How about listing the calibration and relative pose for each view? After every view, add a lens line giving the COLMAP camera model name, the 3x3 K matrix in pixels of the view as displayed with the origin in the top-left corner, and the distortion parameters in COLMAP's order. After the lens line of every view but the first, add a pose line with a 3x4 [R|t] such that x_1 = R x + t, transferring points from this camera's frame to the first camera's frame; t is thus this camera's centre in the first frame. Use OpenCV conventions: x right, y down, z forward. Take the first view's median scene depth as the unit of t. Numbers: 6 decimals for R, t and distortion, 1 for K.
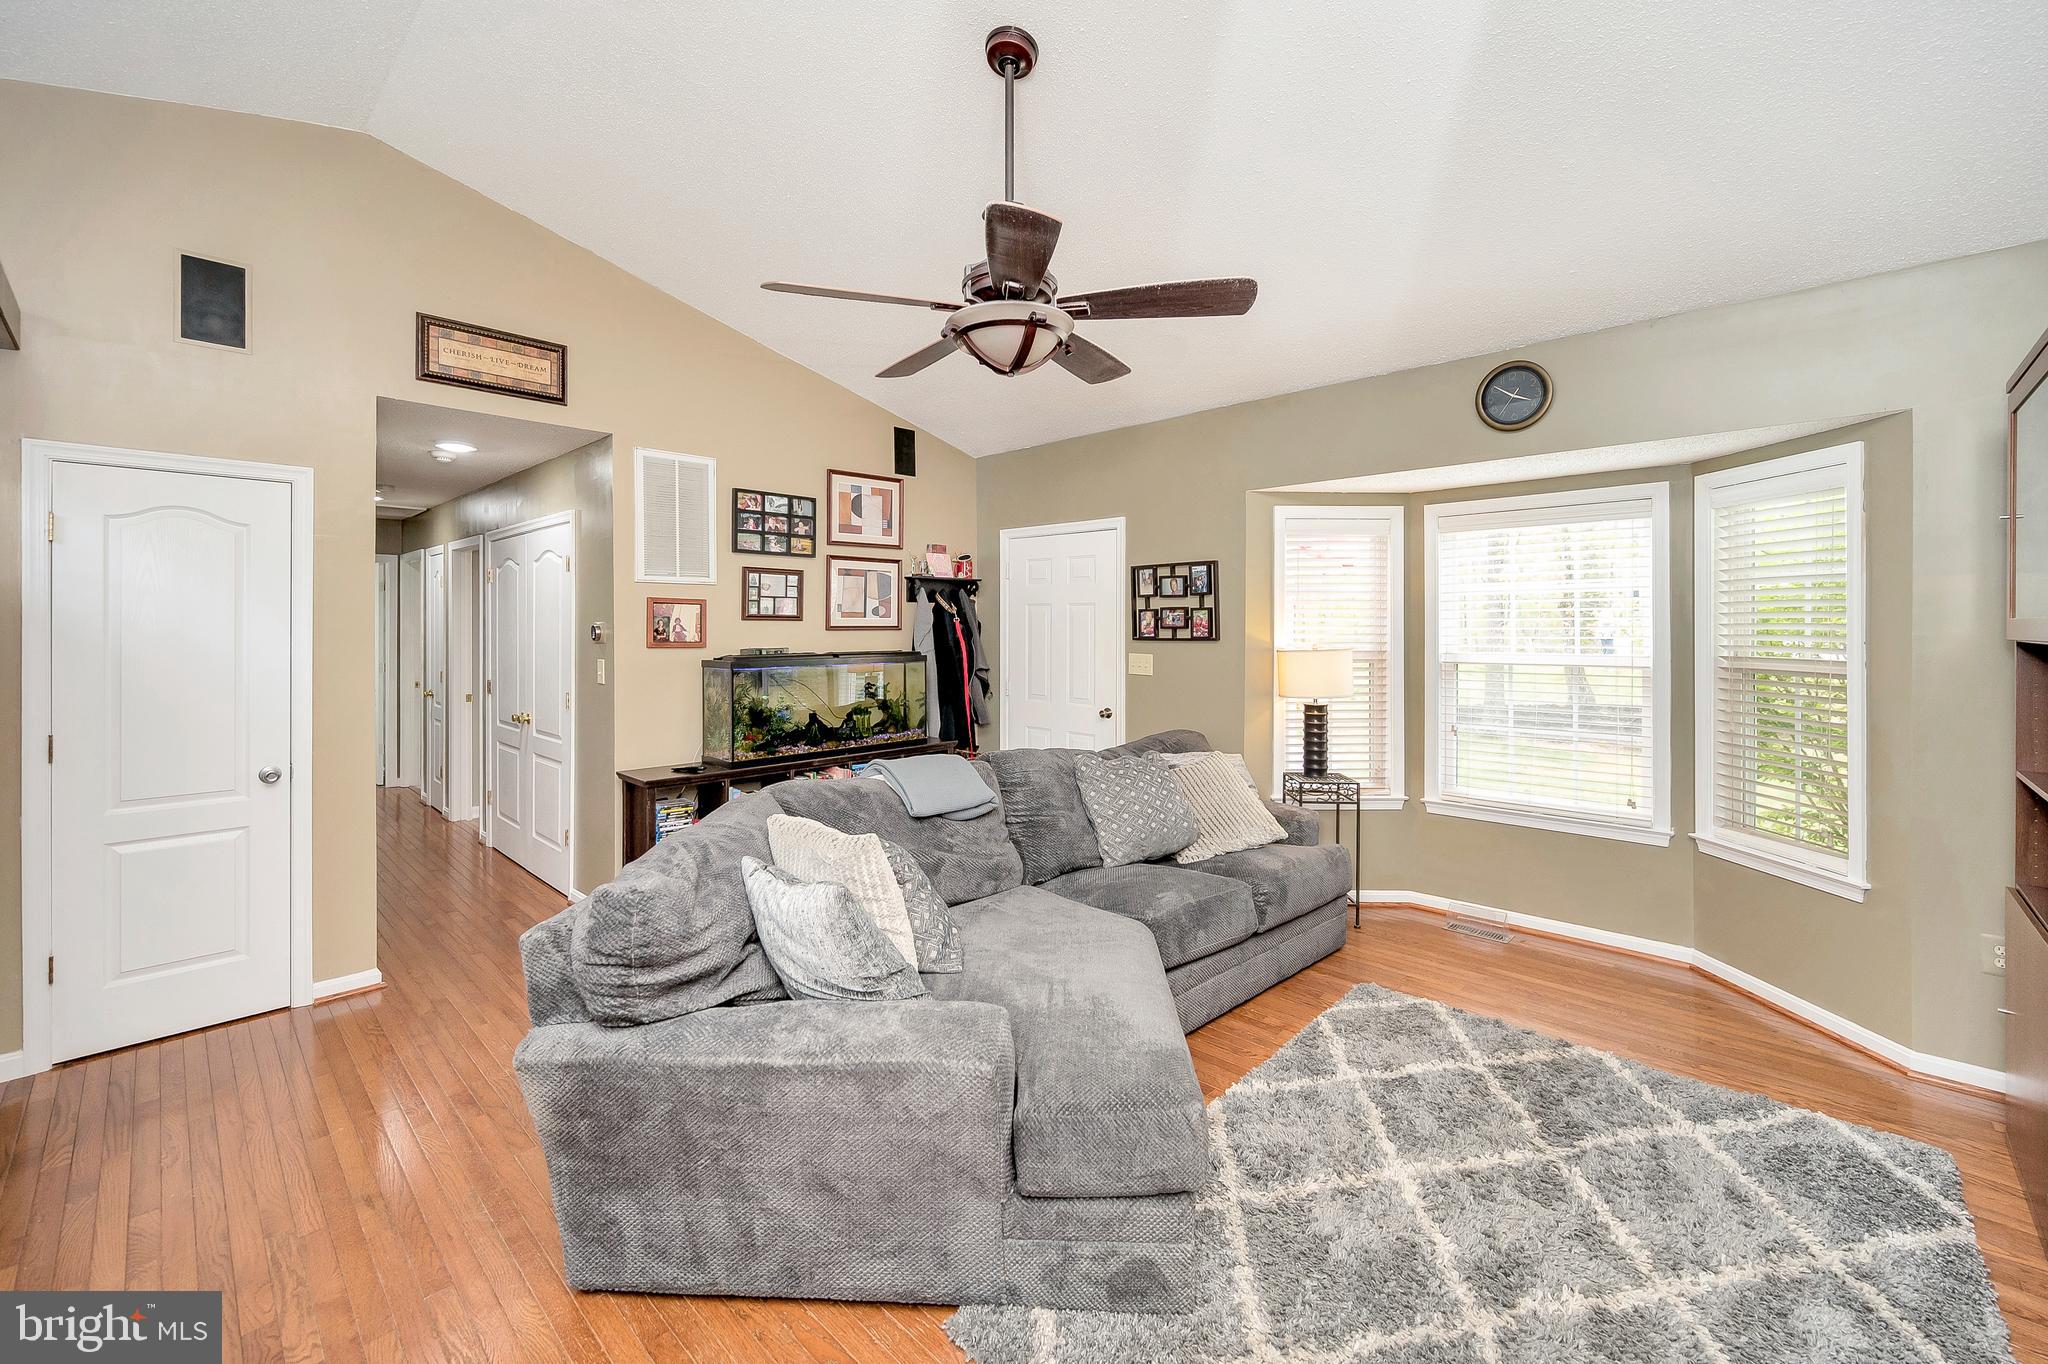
lens RADIAL K [[842.9, 0, 1020.8], [0, 842.9, 627.6], [0, 0, 1]] dist [0.004559, 0.000980]
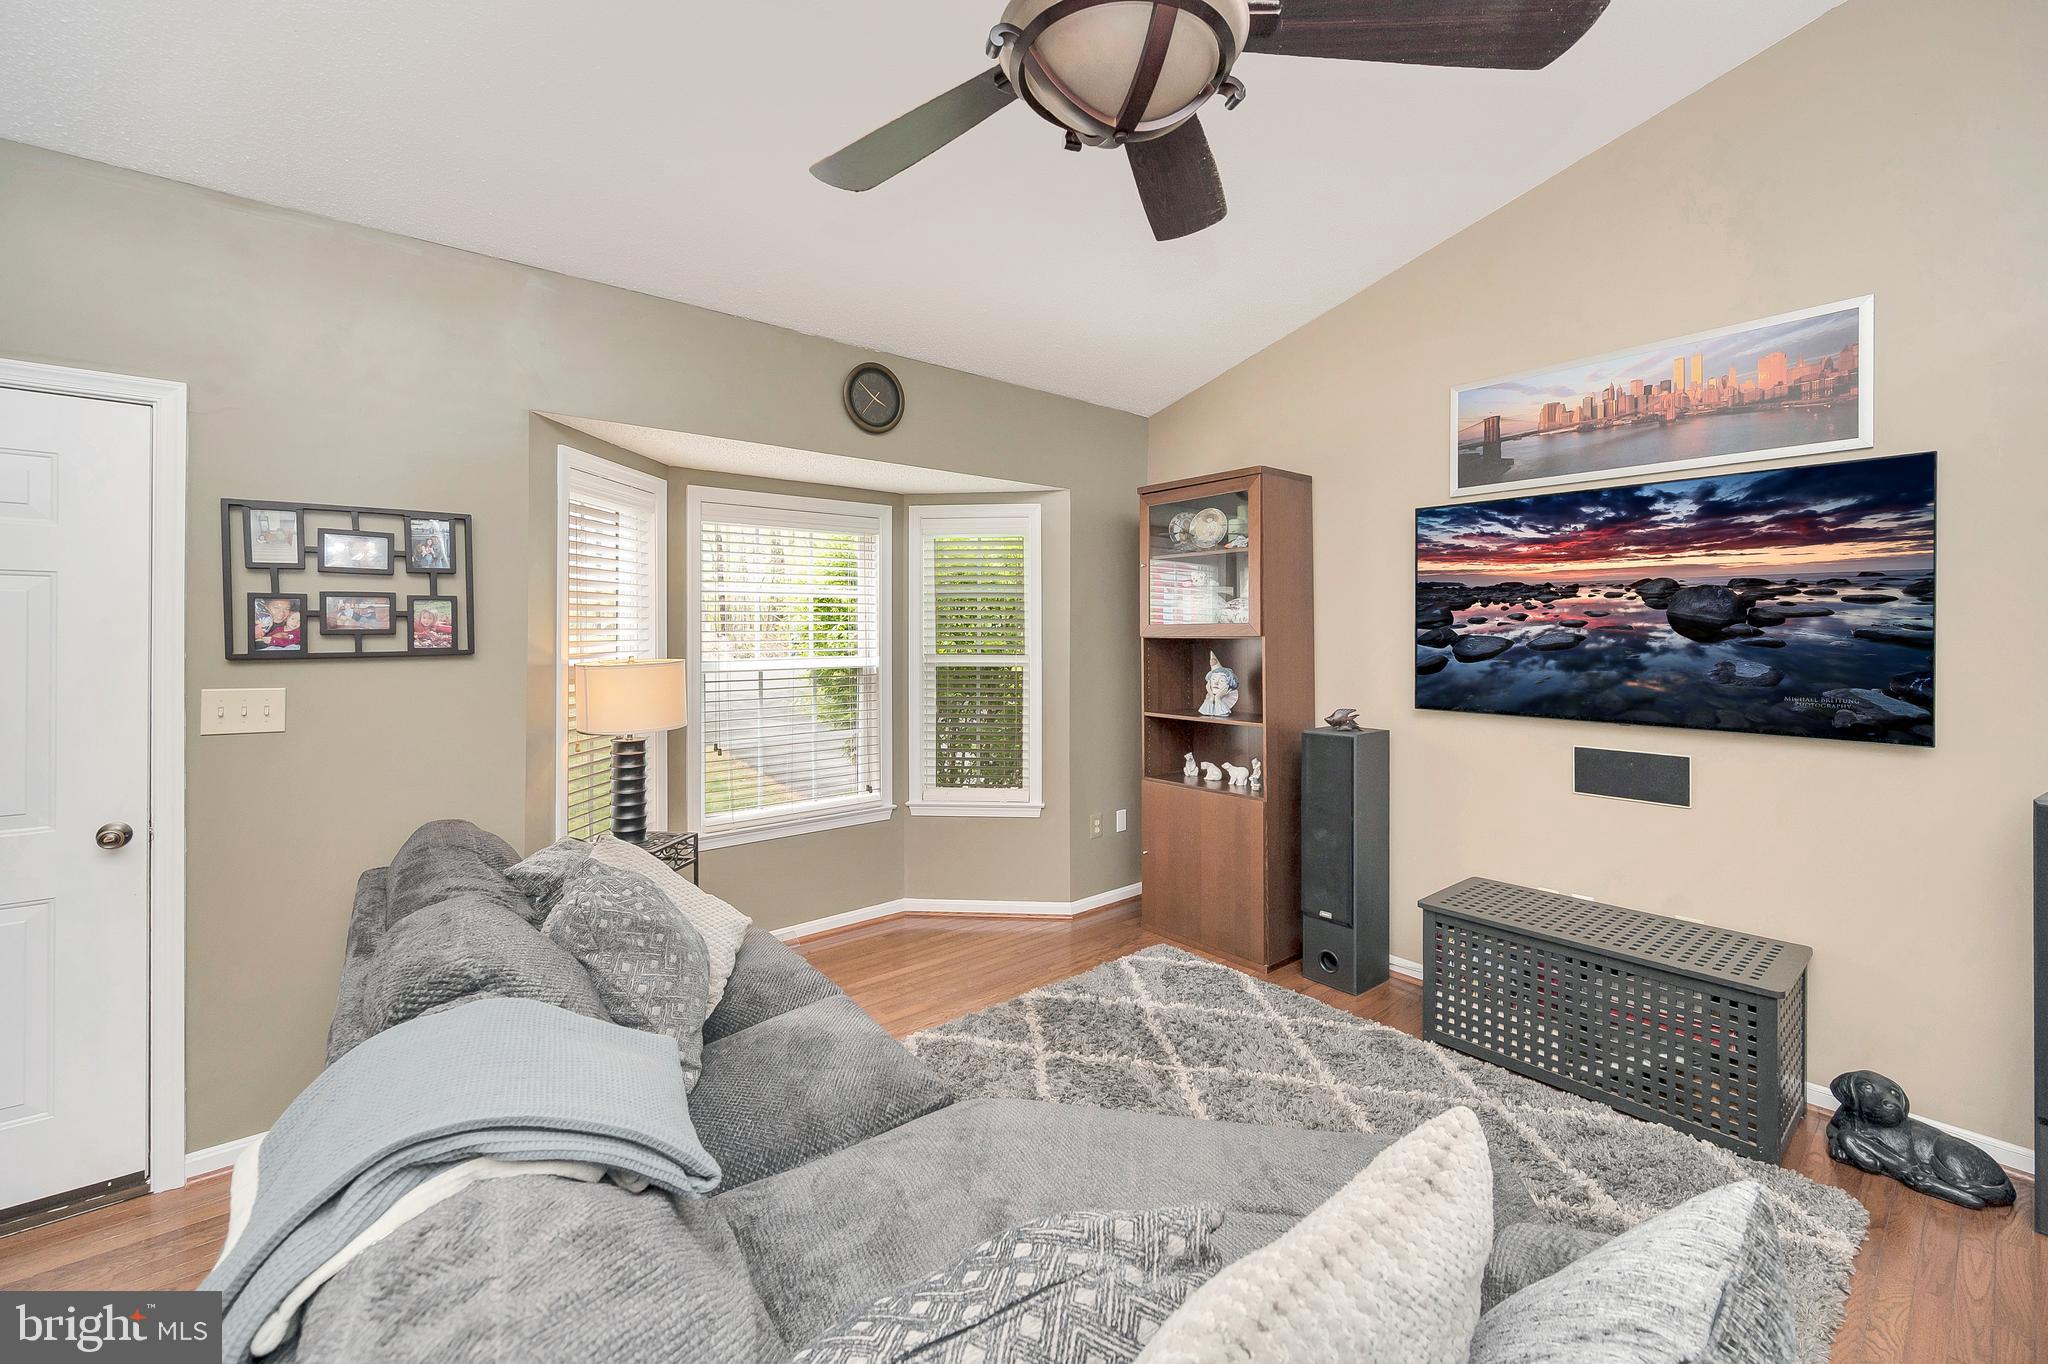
lens RADIAL K [[842.9, 0, 1033.2], [0, 842.9, 635.2], [0, 0, 1]] dist [0.004559, 0.000980]
pose [[0.114016, -0.004271, 0.993470, -0.296338], [0.005696, 0.999977, 0.003645, 0.001993], [-0.993463, 0.005243, 0.114038, 0.545809]]
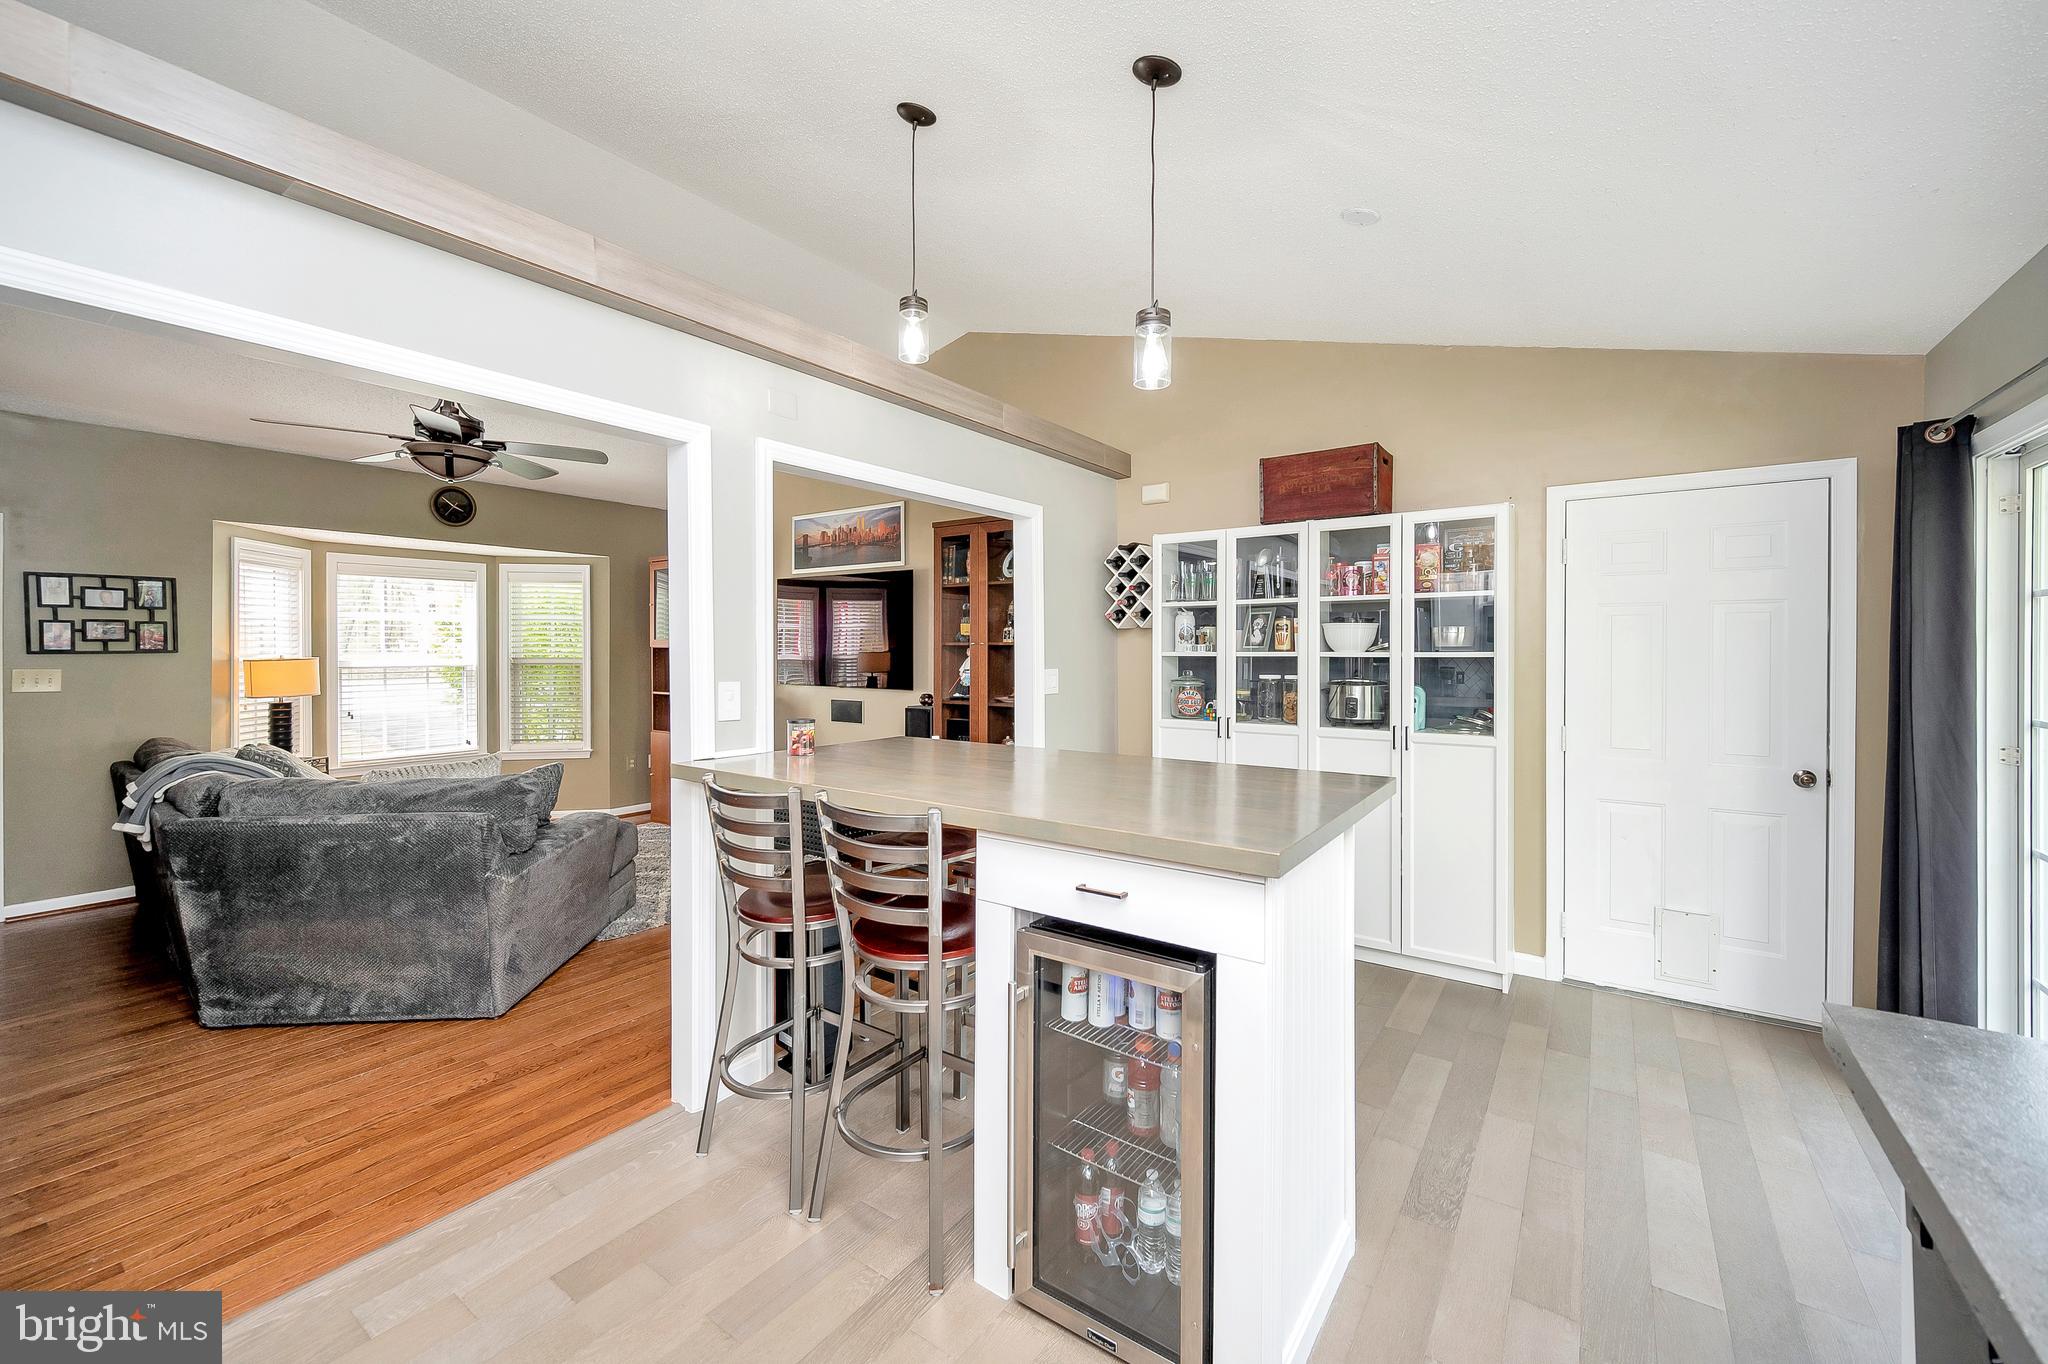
lens RADIAL K [[842.9, 0, 1031.1], [0, 842.9, 655.9], [0, 0, 1]] dist [0.004559, 0.000980]
pose [[-0.138829, -0.009503, 0.990271, -0.980164], [0.002494, 0.999947, 0.009945, 0.011451], [-0.990313, 0.003850, -0.138798, 0.069088]]
